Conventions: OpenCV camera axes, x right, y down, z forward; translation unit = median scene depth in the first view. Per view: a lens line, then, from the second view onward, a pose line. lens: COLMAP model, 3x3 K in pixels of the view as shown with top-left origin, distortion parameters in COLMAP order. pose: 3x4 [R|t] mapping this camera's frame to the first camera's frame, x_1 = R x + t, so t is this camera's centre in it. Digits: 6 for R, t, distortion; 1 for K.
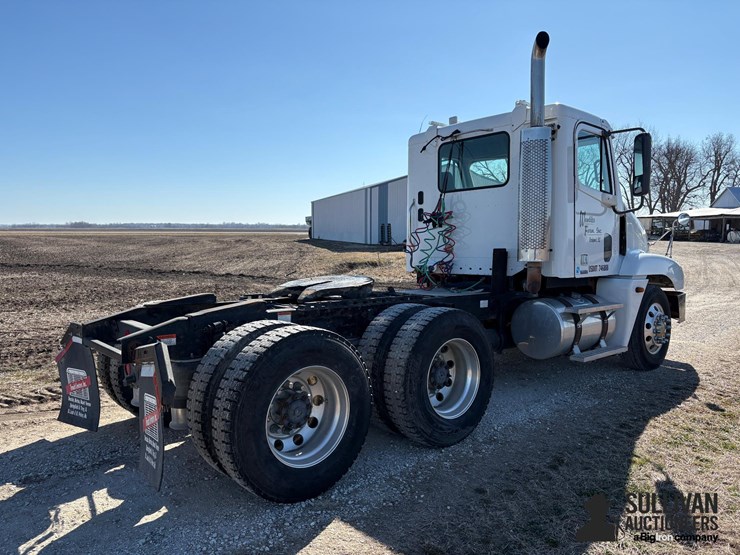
lens RADIAL K [[549.2, 0, 372.8], [0, 549.2, 271.9], [0, 0, 1]] dist [0.002345, -0.003911]
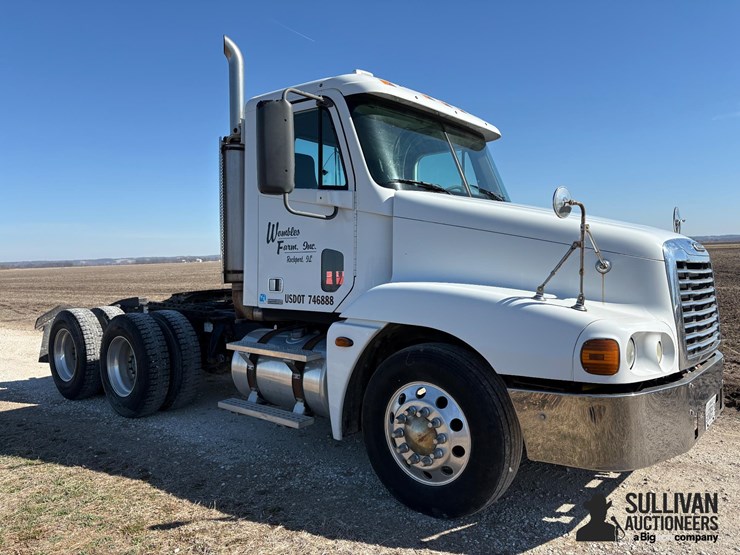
lens RADIAL K [[553.0, 0, 365.0], [0, 553.0, 275.3], [0, 0, 1]] dist [0.106830, -0.125160]
pose [[0.151988, 0.022228, -0.988132, 1.154871], [-0.039177, 0.999097, 0.016449, -0.053683], [0.987606, 0.036212, 0.152721, 0.992683]]
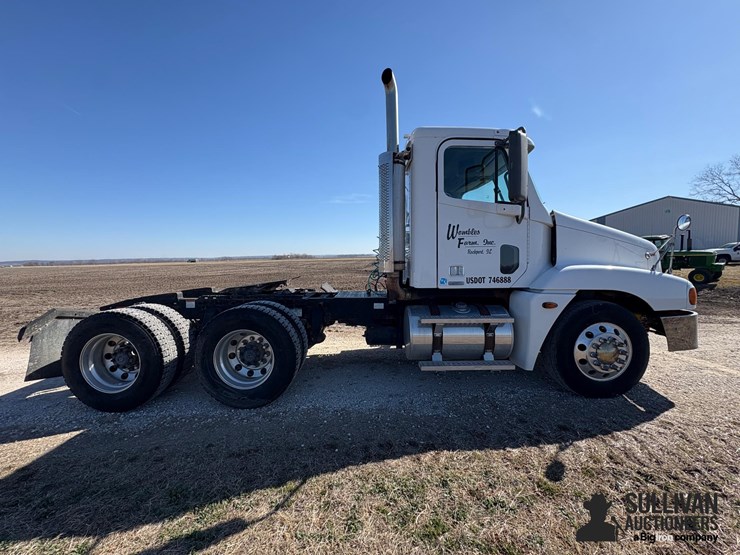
lens RADIAL K [[291.0, 0, 368.8], [0, 291.0, 274.3], [0, 0, 1]] dist [0.001280, 0.000108]
pose [[0.763346, 0.013152, -0.645856, 0.604506], [-0.018855, 0.999820, -0.001924, -0.012503], [0.645715, 0.013646, 0.763457, 0.471588]]
